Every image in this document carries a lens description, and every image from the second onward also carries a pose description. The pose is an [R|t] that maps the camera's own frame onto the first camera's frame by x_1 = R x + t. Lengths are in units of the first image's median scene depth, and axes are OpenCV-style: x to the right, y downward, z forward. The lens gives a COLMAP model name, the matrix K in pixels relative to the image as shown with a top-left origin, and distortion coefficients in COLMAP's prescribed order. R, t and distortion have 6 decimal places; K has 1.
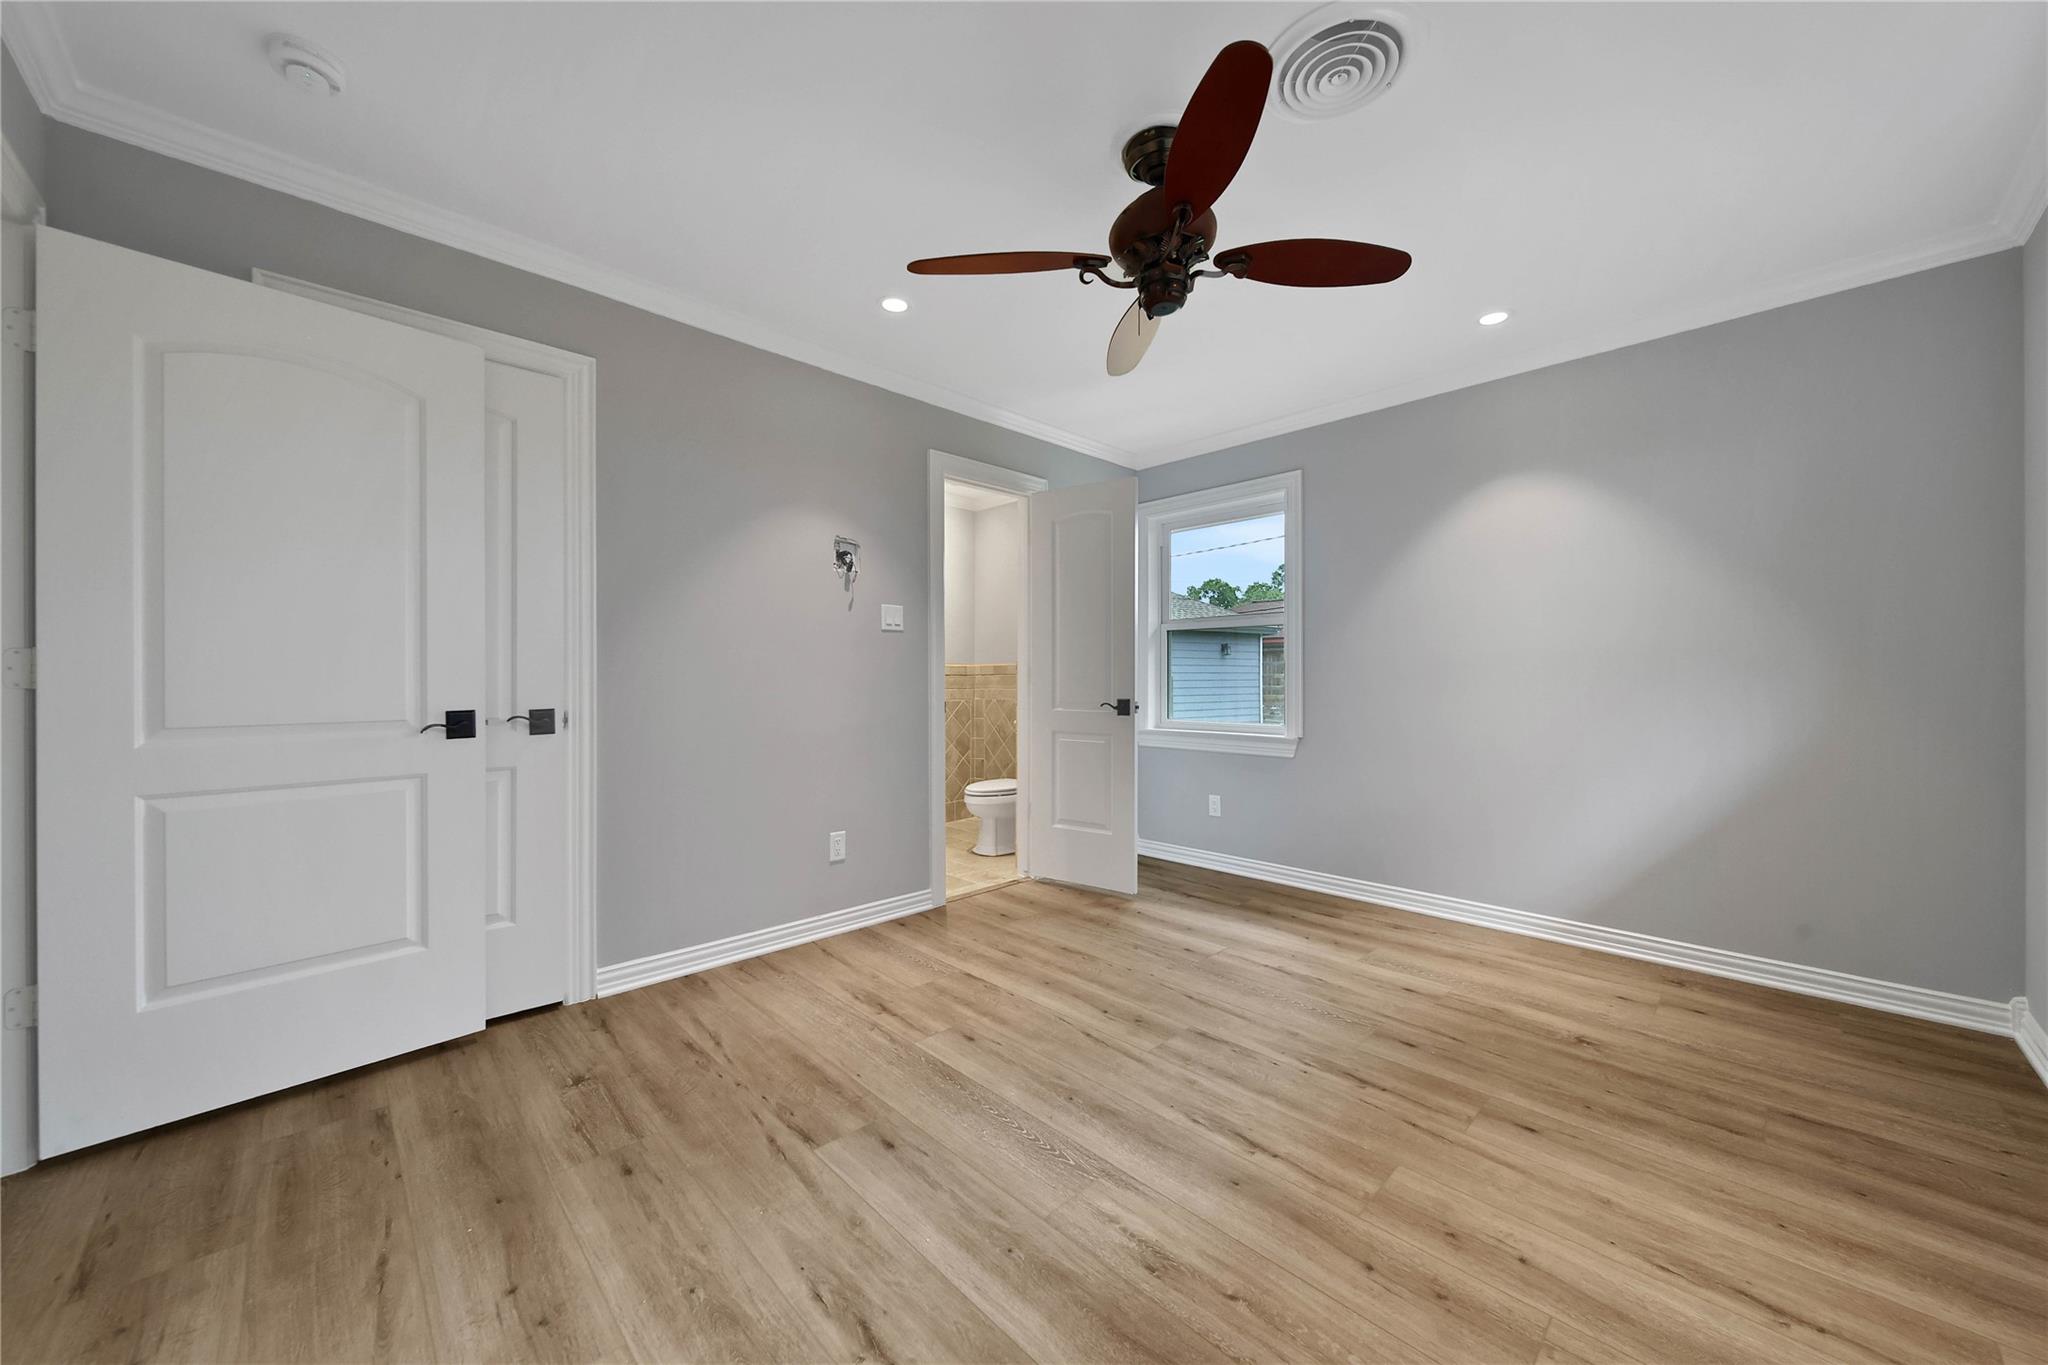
lens RADIAL K [[735.6, 0, 1014.7], [0, 735.6, 685.6], [0, 0, 1]] dist [-0.000575, -0.000719]
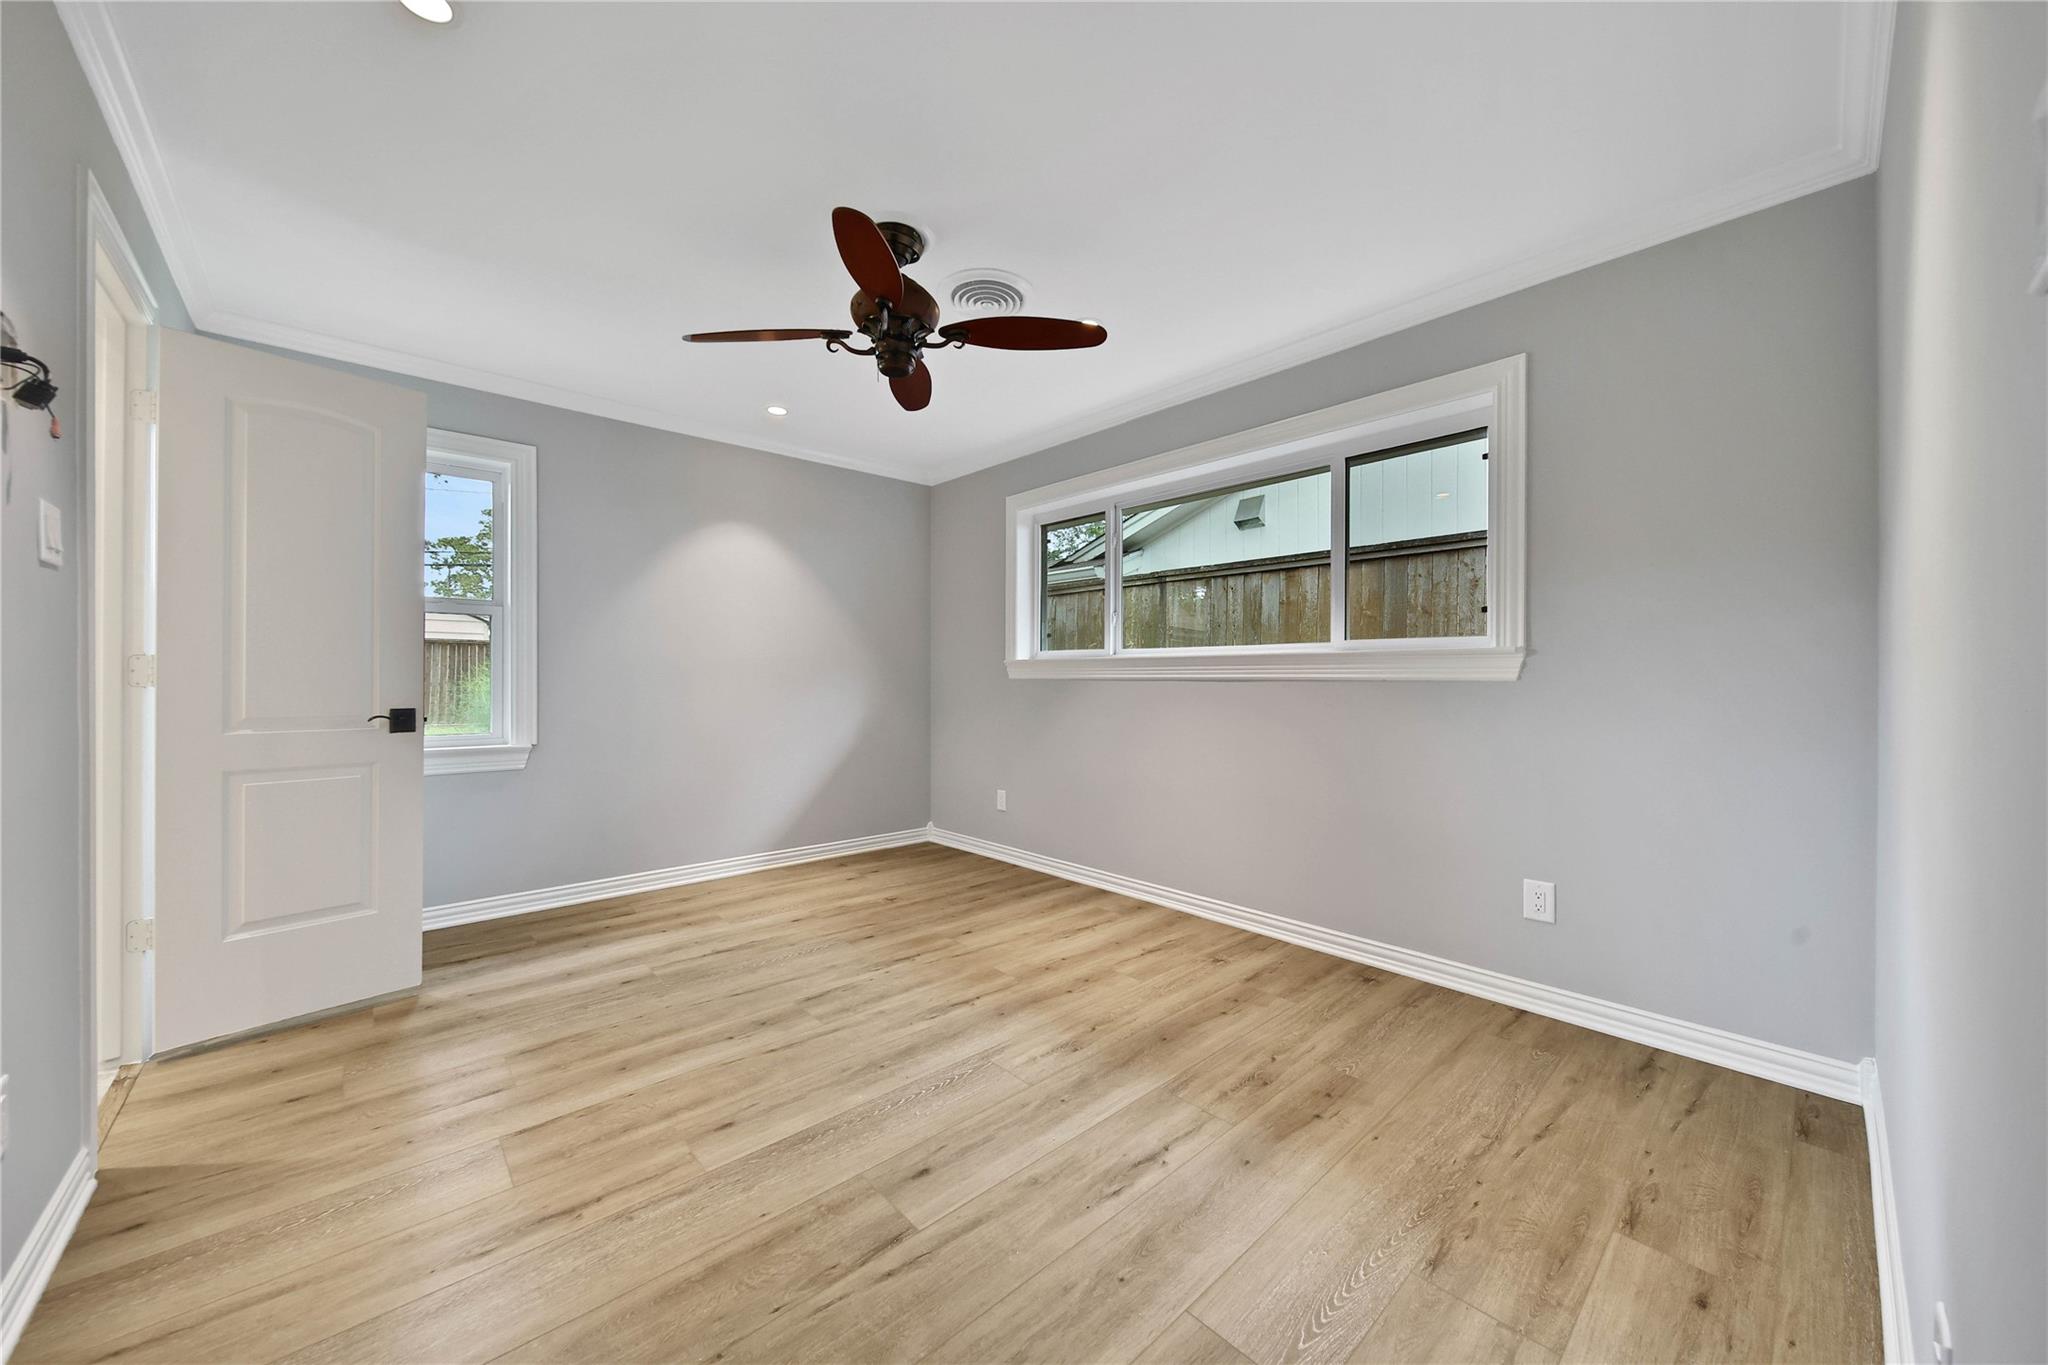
lens RADIAL K [[735.6, 0, 1030.2], [0, 735.6, 684.3], [0, 0, 1]] dist [-0.000575, -0.000719]
pose [[0.016010, -0.006068, 0.999853, -0.865141], [0.006818, 0.999959, 0.005959, -0.006732], [-0.999849, 0.006722, 0.016051, 0.655493]]
